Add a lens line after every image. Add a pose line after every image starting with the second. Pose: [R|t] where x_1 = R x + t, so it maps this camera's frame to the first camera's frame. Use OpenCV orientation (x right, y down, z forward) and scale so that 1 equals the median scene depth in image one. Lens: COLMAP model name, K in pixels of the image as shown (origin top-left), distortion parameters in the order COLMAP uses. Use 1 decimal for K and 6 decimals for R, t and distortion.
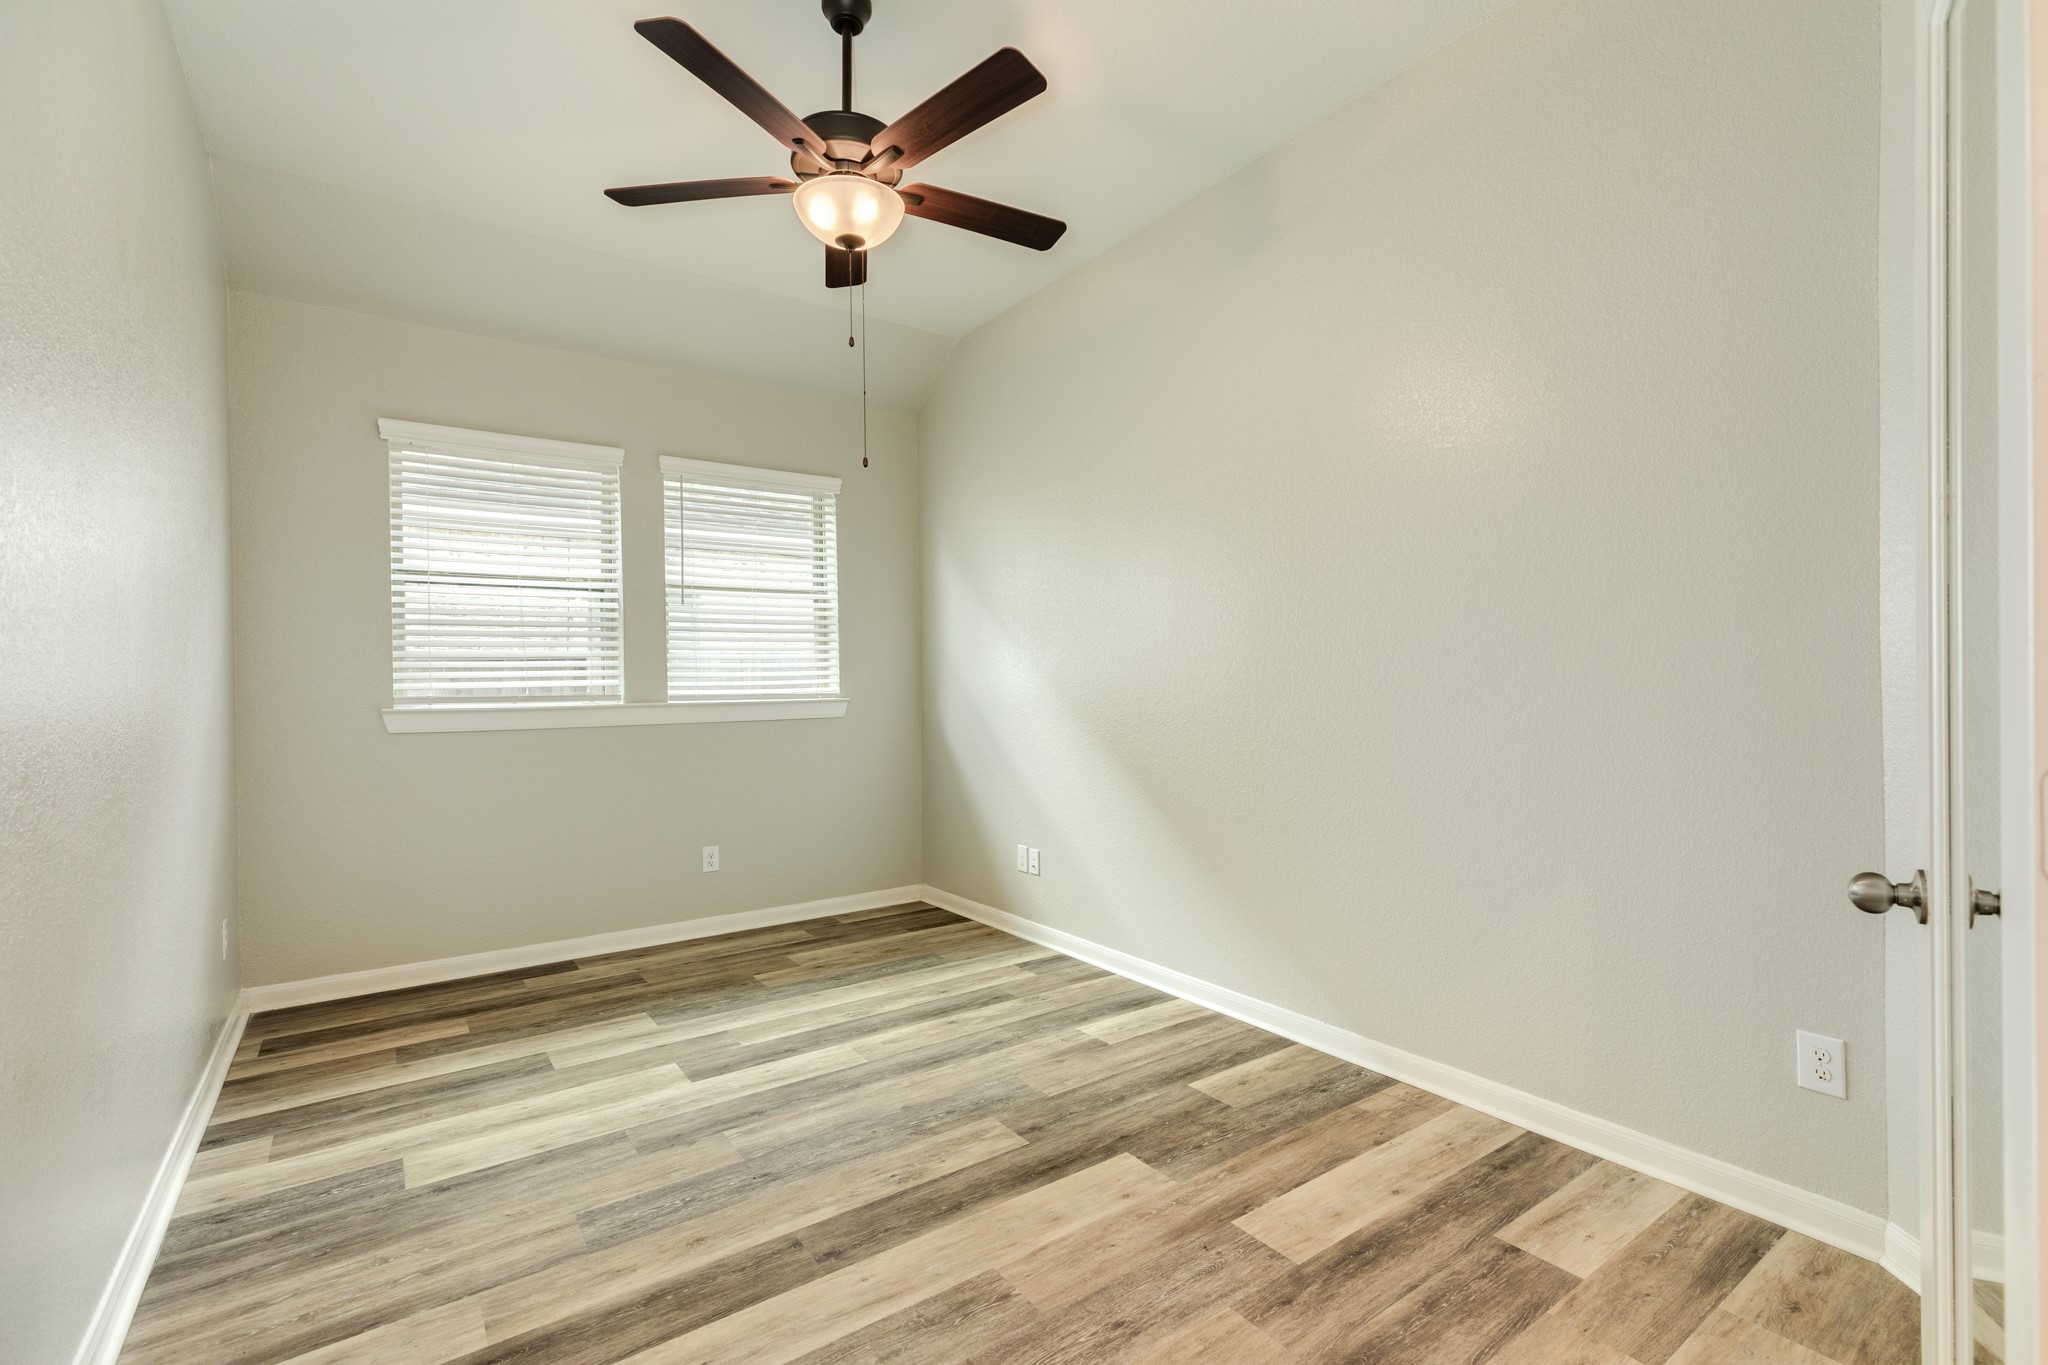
lens RADIAL K [[919.0, 0, 1022.2], [0, 919.0, 688.5], [0, 0, 1]] dist [0.018276, 0.000171]
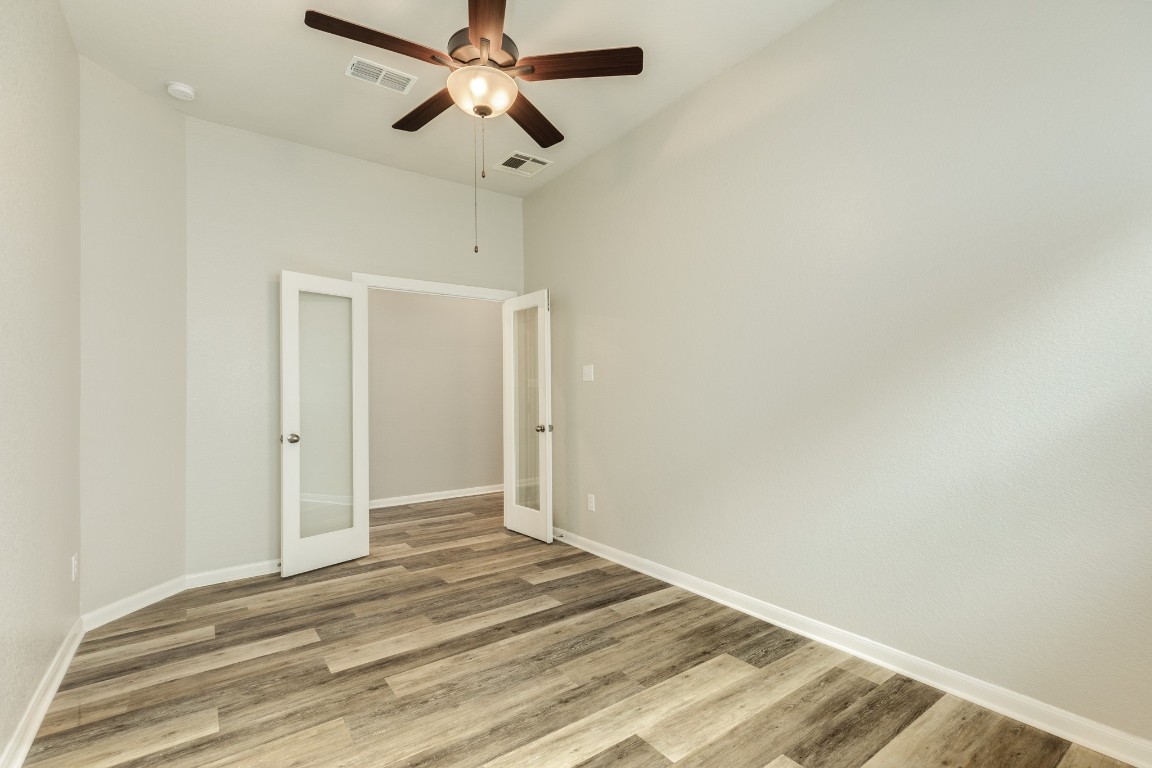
lens RADIAL K [[516.9, 0, 577.0], [0, 516.9, 387.3], [0, 0, 1]] dist [0.018276, 0.000171]
pose [[-0.999590, 0.026680, -0.010436, -0.342707], [0.026810, 0.999561, -0.012572, -0.001605], [0.010096, -0.012847, -0.999867, 1.967944]]
